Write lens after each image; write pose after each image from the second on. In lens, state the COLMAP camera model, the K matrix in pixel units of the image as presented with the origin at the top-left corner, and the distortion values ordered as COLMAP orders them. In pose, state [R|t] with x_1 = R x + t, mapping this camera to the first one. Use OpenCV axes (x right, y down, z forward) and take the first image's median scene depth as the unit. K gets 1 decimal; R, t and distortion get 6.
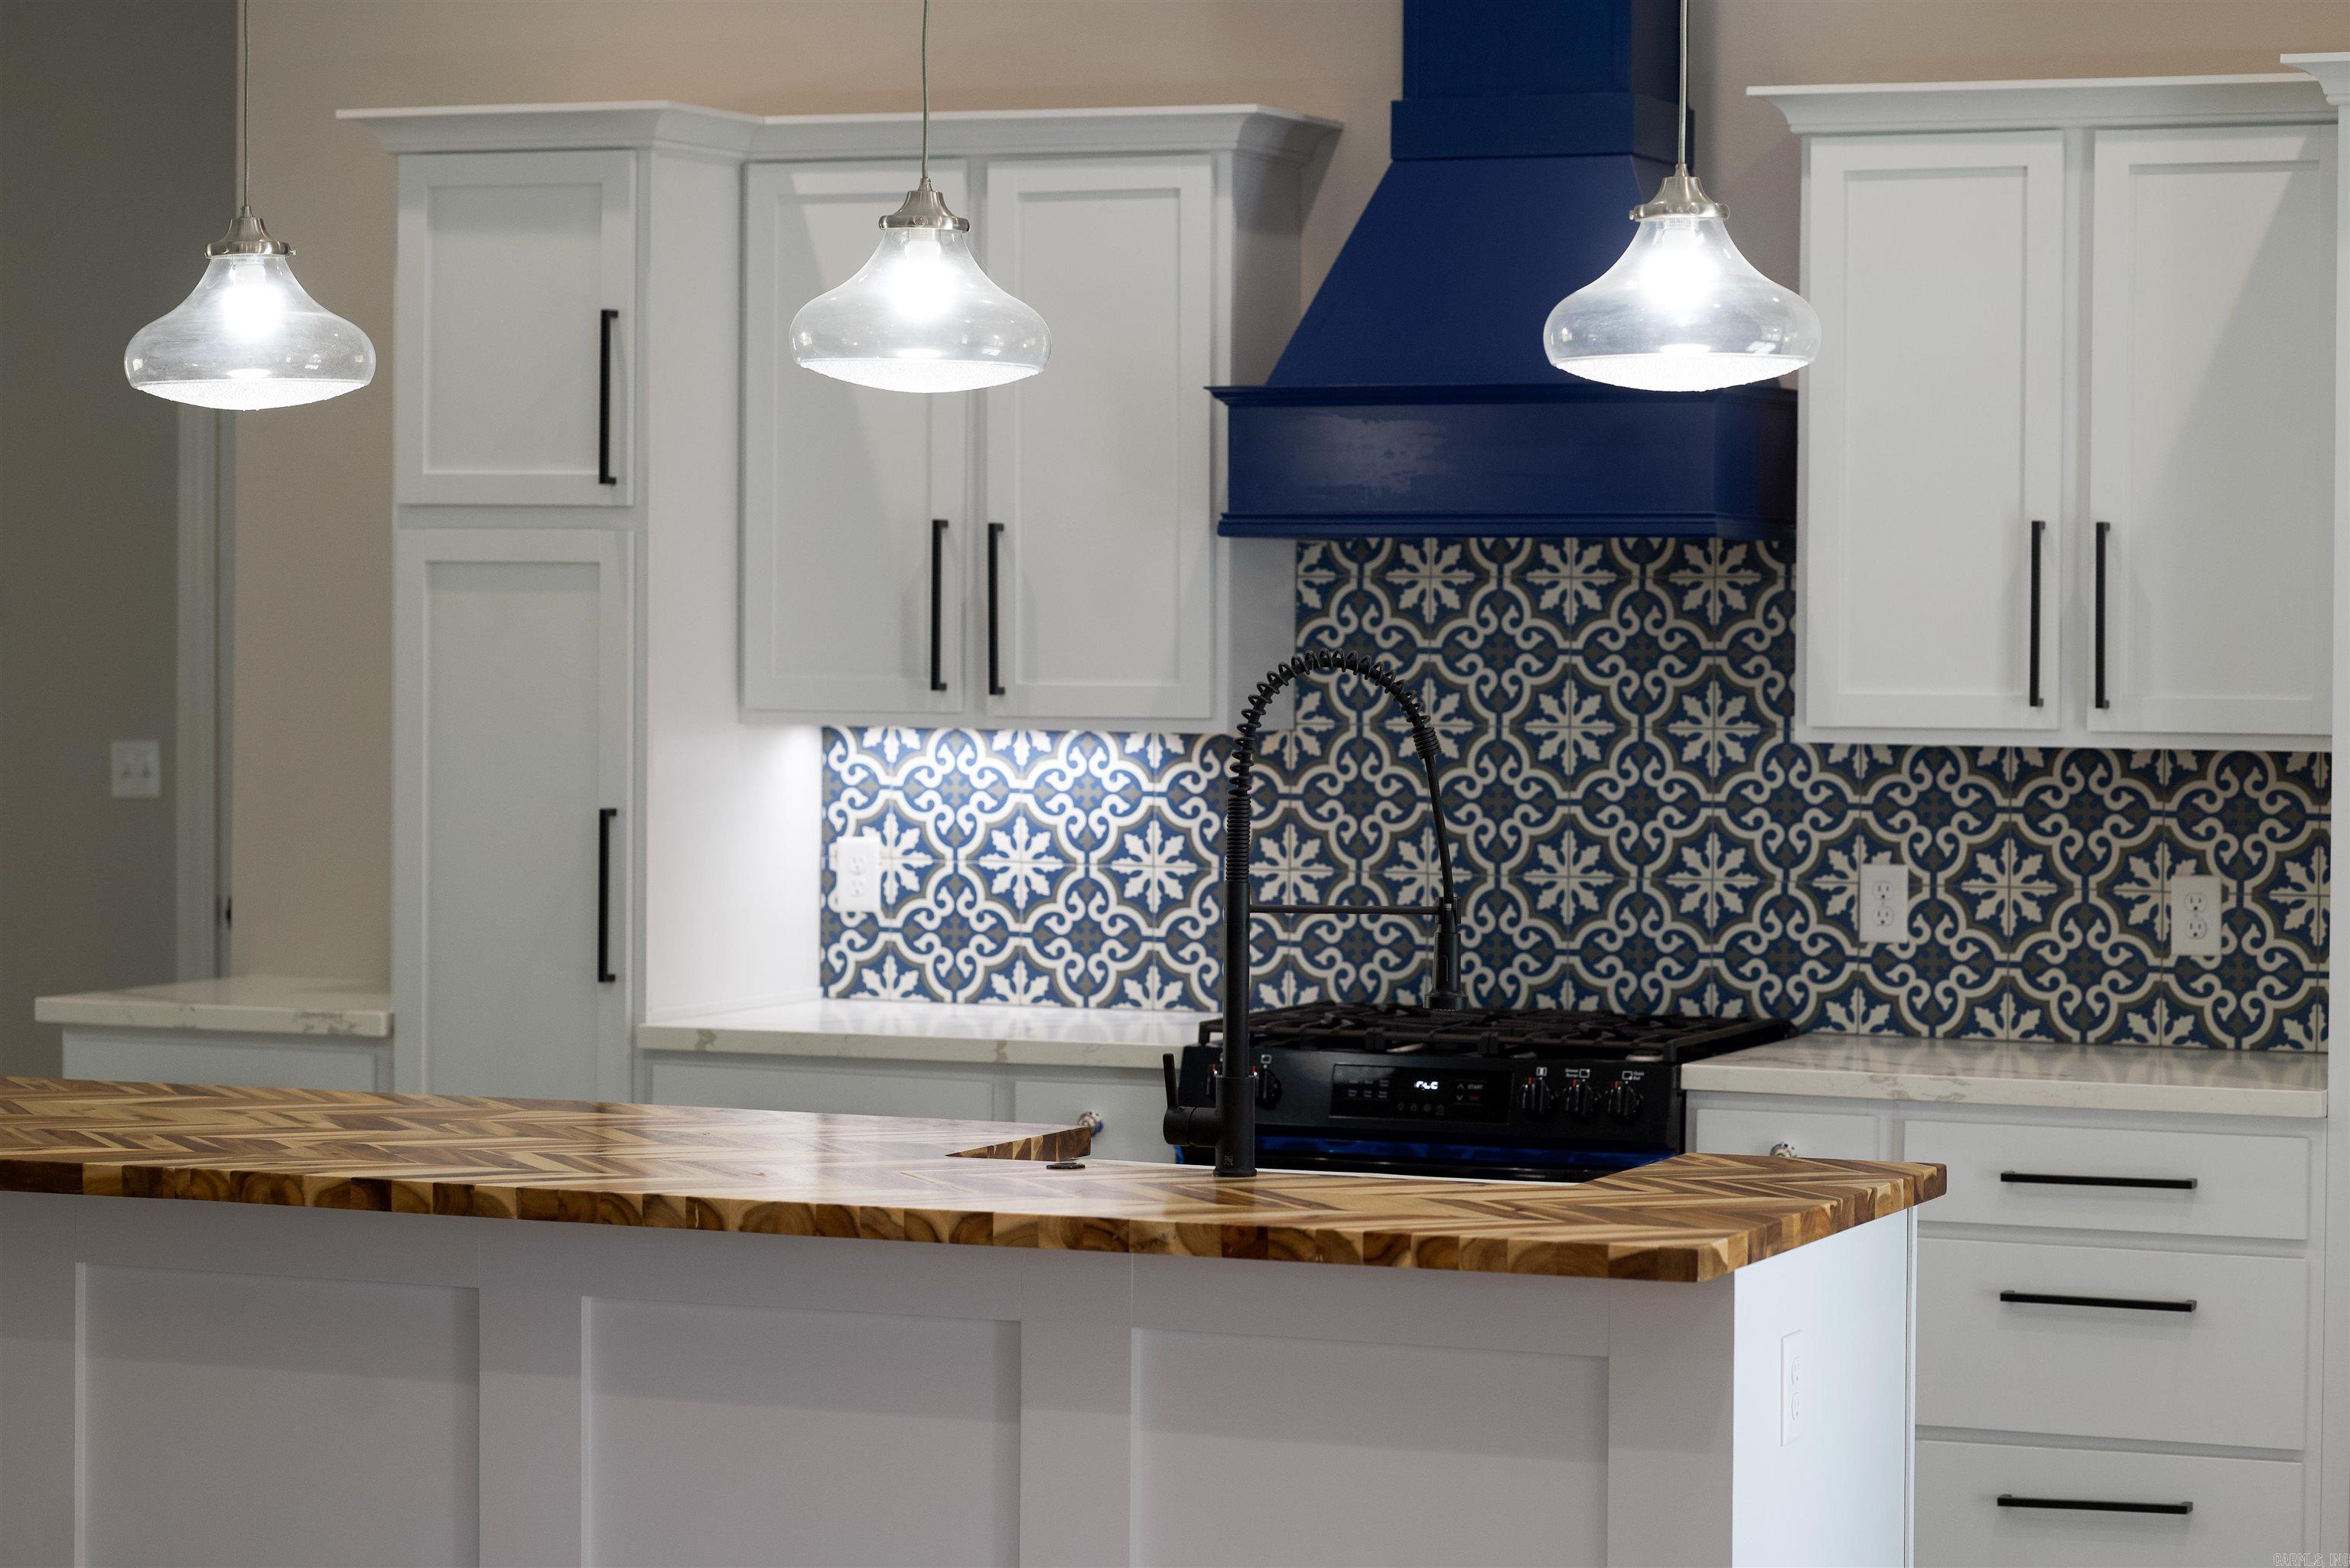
lens RADIAL K [[5761.9, 0, 1175.0], [0, 5761.9, 784.0], [0, 0, 1]] dist [-0.044340, -1.032904]
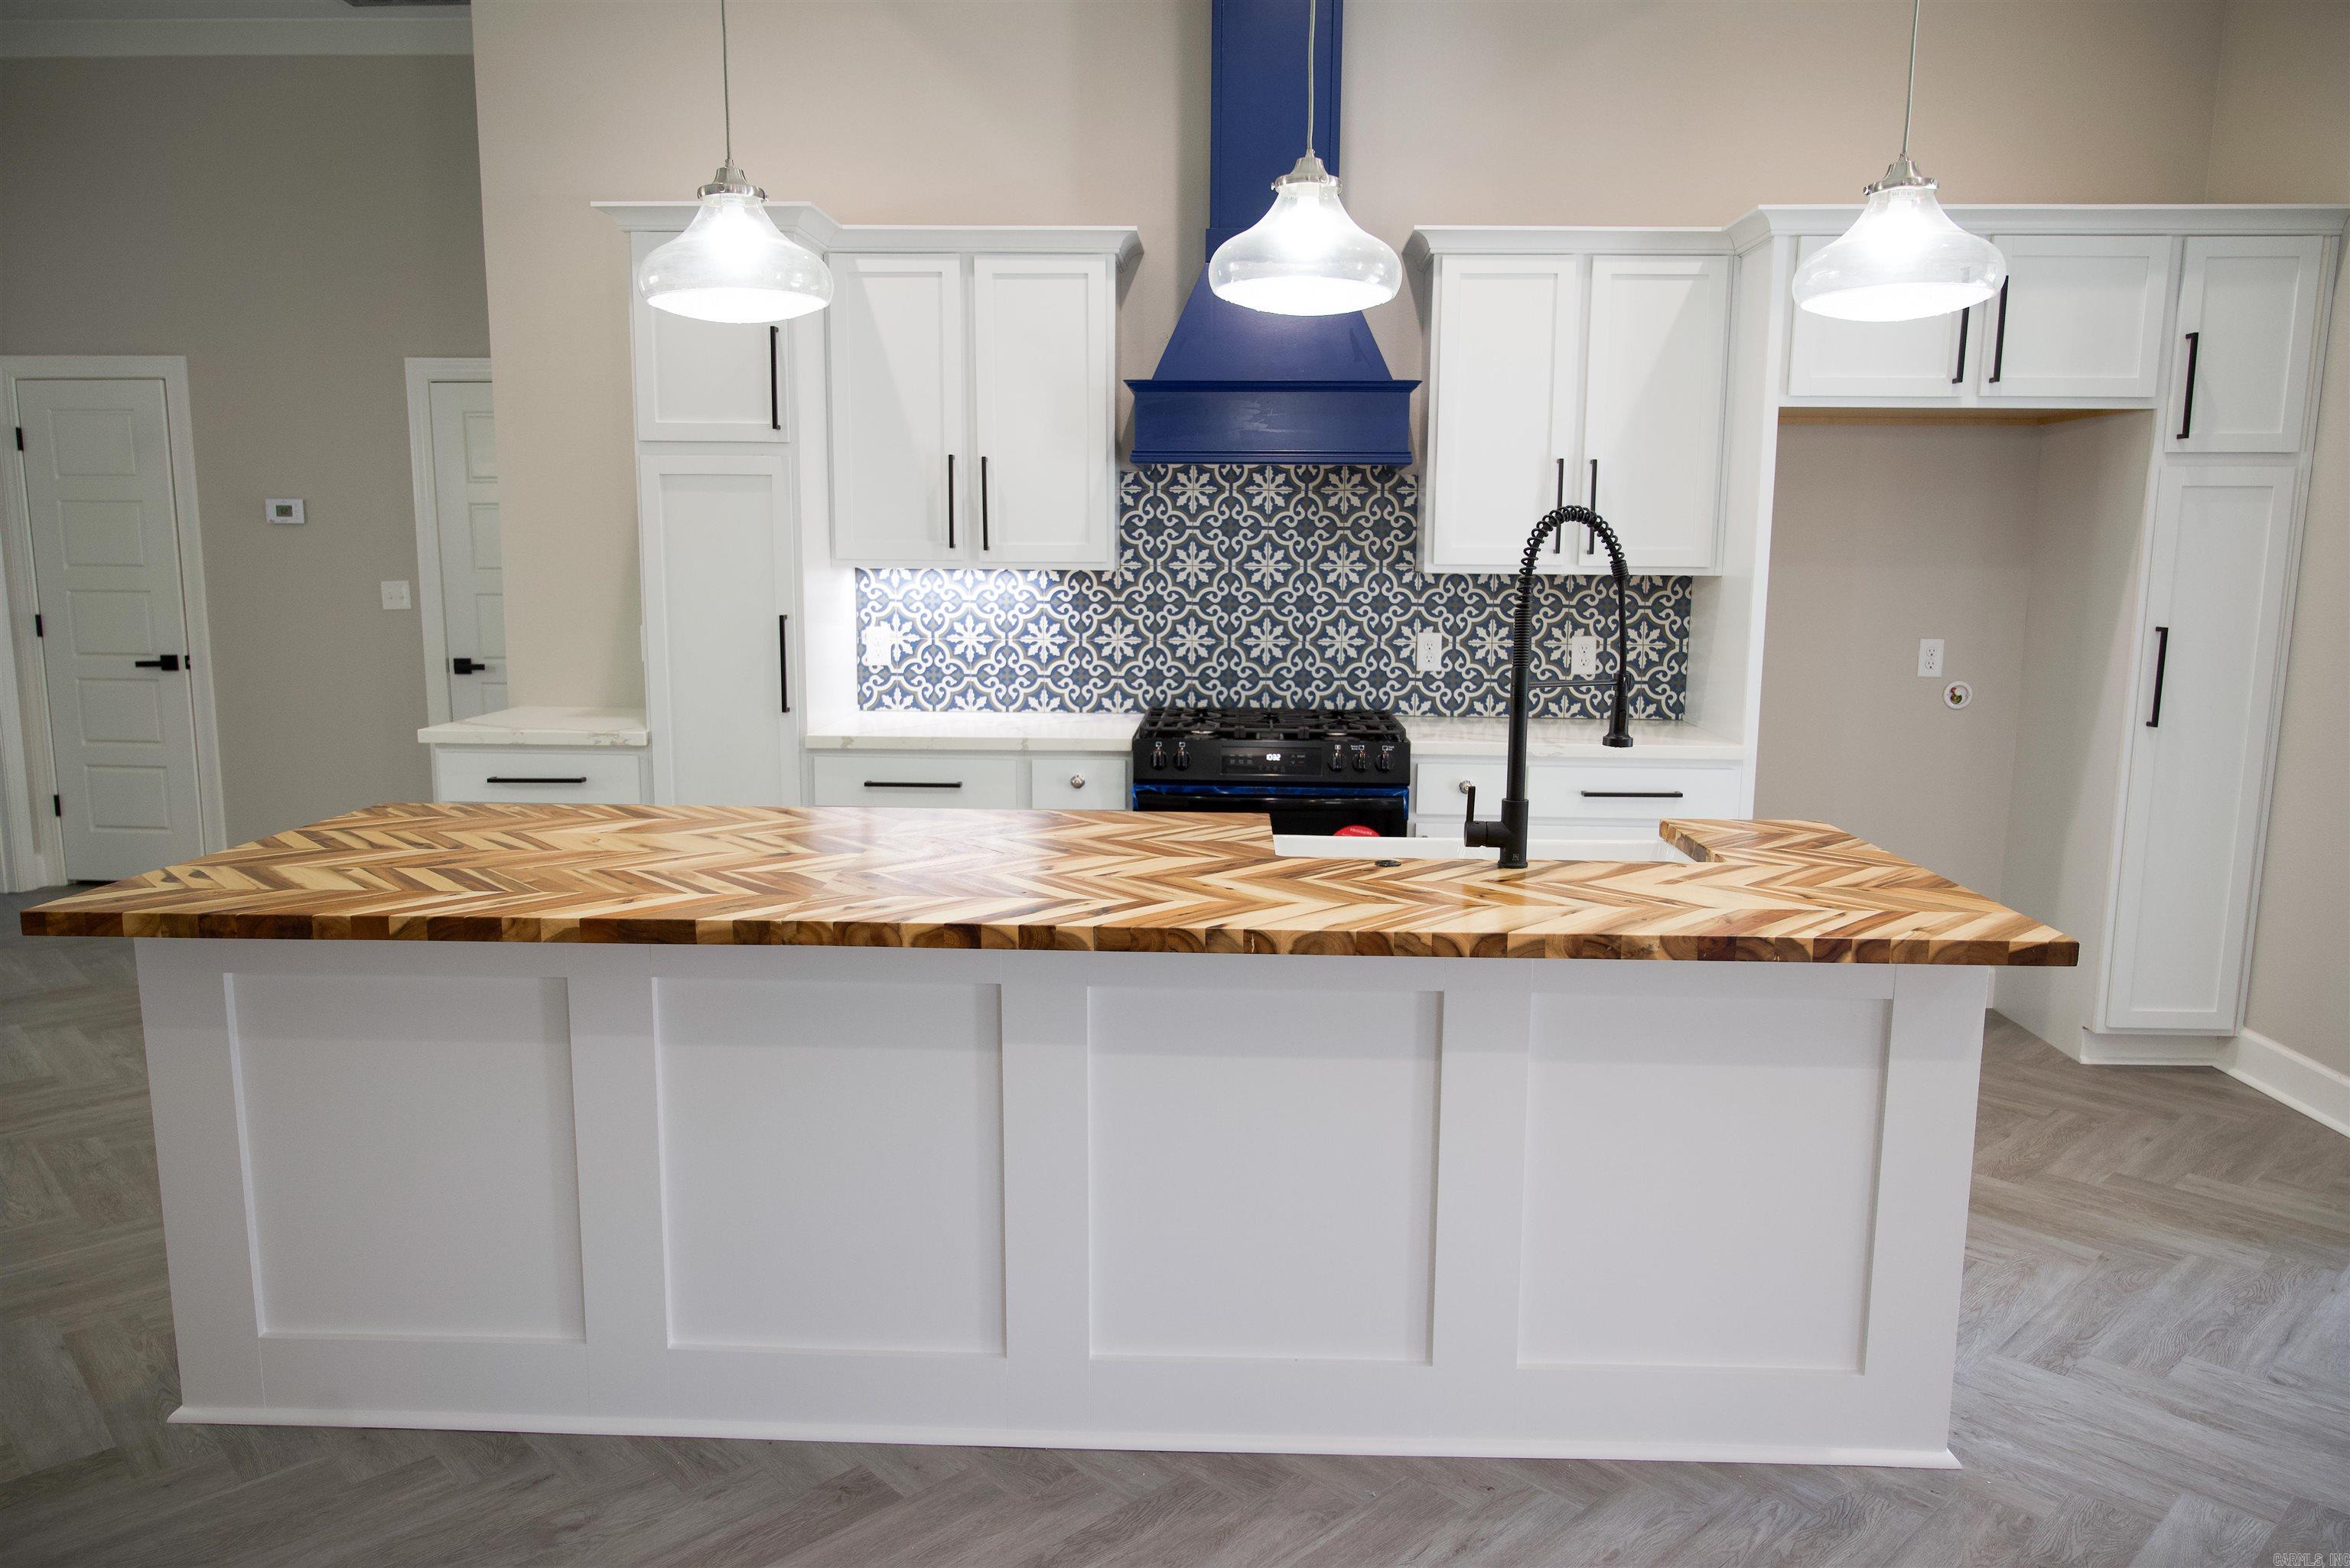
lens RADIAL K [[1584.9, 0, 1165.3], [0, 1584.9, 799.3], [0, 0, 1]] dist [-0.019975, -0.001061]
pose [[0.934179, -0.056964, 0.352227, -0.163768], [0.010060, 0.990986, 0.133587, -0.003468], [-0.356662, -0.121251, 0.926332, 0.496351]]
